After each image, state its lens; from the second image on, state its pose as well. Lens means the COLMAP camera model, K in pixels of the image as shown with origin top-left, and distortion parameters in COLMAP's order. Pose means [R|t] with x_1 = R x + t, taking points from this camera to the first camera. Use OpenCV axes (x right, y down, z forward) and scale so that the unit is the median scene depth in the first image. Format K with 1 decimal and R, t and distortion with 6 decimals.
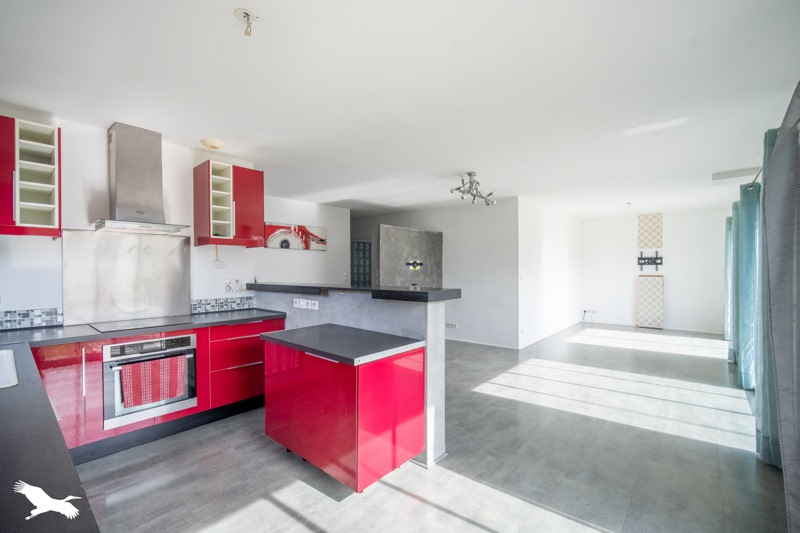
lens RADIAL K [[358.7, 0, 398.5], [0, 358.7, 269.1], [0, 0, 1]] dist [-0.004883, -0.000171]
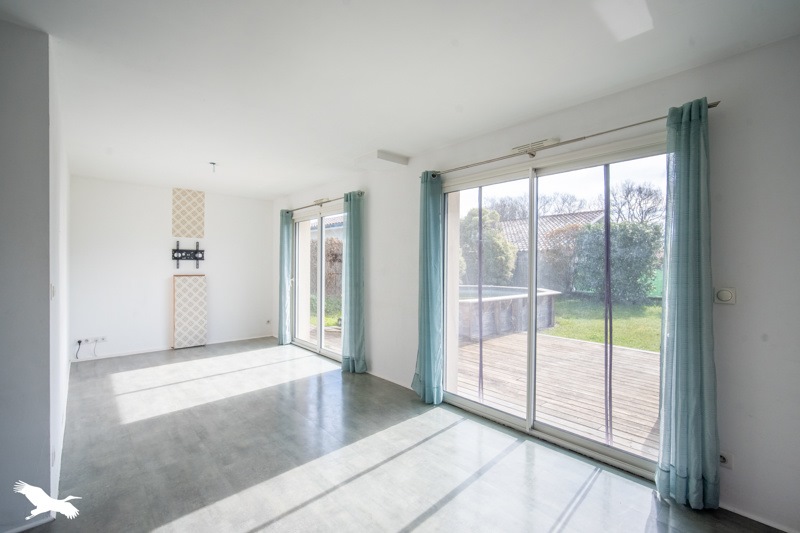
lens RADIAL K [[358.7, 0, 398.6], [0, 358.7, 262.1], [0, 0, 1]] dist [-0.004883, -0.000171]
pose [[0.131474, 0.009484, 0.991274, 0.040920], [-0.004714, 0.999949, -0.008942, -0.003453], [-0.991308, -0.003498, 0.131512, 0.484820]]
